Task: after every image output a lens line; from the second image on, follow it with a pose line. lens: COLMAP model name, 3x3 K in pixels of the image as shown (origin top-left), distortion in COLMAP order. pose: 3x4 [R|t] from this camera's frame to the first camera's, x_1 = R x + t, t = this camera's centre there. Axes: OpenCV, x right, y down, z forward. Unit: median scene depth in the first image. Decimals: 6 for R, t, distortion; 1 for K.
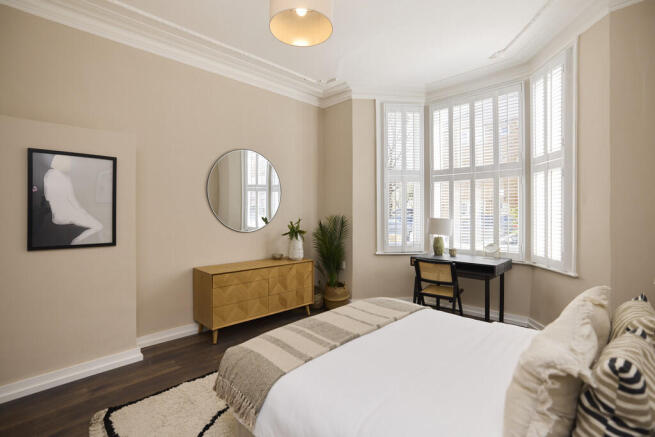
lens RADIAL K [[312.3, 0, 328.8], [0, 312.3, 211.7], [0, 0, 1]] dist [-0.020664, 0.000733]
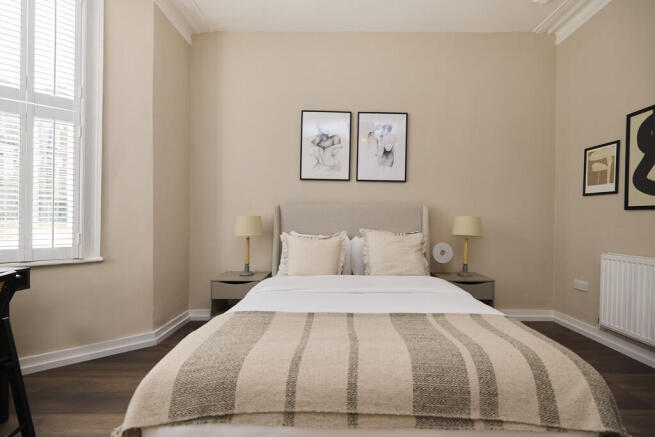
lens RADIAL K [[291.0, 0, 343.7], [0, 291.0, 221.5], [0, 0, 1]] dist [0.003455, 0.000357]
pose [[-0.717097, -0.000954, 0.696973, -0.172567], [-0.009360, 0.999922, -0.008262, 0.074624], [-0.696911, -0.012448, -0.717050, 0.810086]]
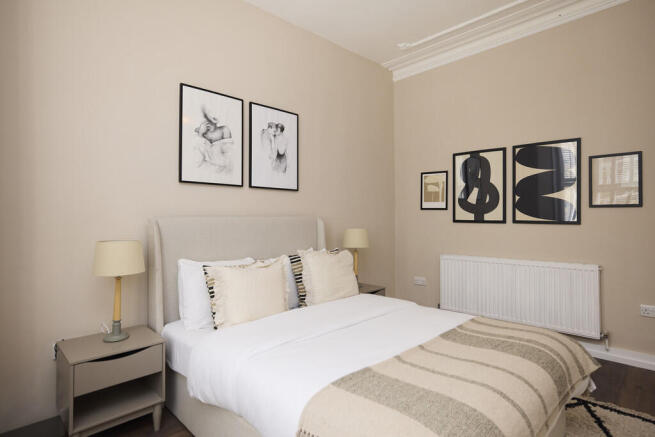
lens RADIAL K [[349.3, 0, 327.5], [0, 349.3, 218.5], [0, 0, 1]] dist [-0.063335, 0.051701]
pose [[-0.999762, 0.014852, 0.015952, 0.188999], [0.014692, 0.999841, -0.010104, 0.032303], [-0.016099, -0.009867, -0.999822, 0.972672]]
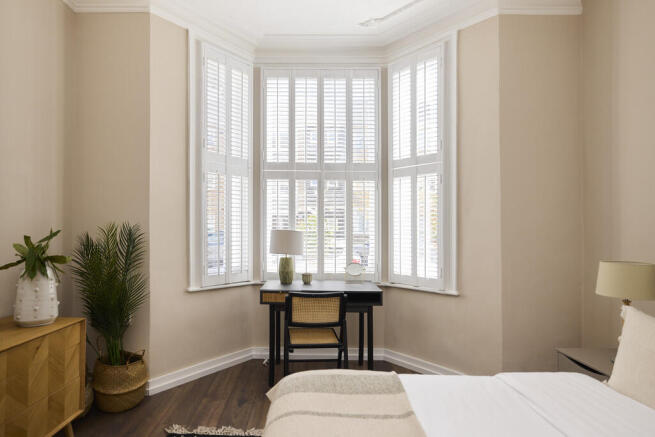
lens RADIAL K [[375.9, 0, 301.4], [0, 375.9, 223.4], [0, 0, 1]] dist [-0.005215, 0.001425]
pose [[0.725419, 0.017004, 0.688098, -0.207472], [-0.014374, 0.999851, -0.009555, 0.012886], [-0.688158, -0.002960, 0.725555, 0.375106]]
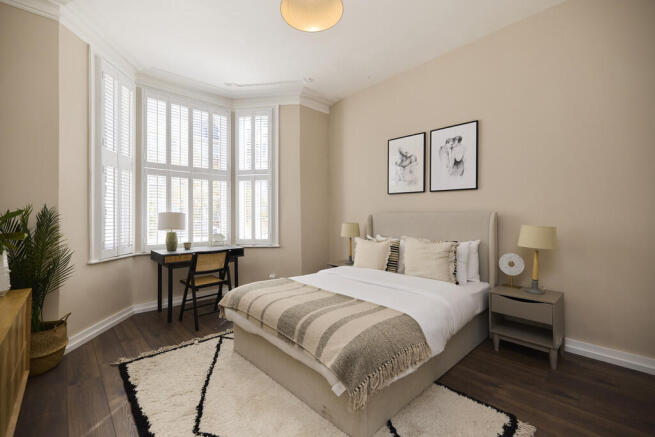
lens RADIAL K [[285.6, 0, 329.0], [0, 285.6, 210.1], [0, 0, 1]] dist [0.001670, 0.000281]
pose [[0.032759, 0.021180, 0.999239, -0.545600], [-0.001723, 0.999775, -0.021135, 0.031008], [-0.999462, -0.001029, 0.032788, 0.490332]]
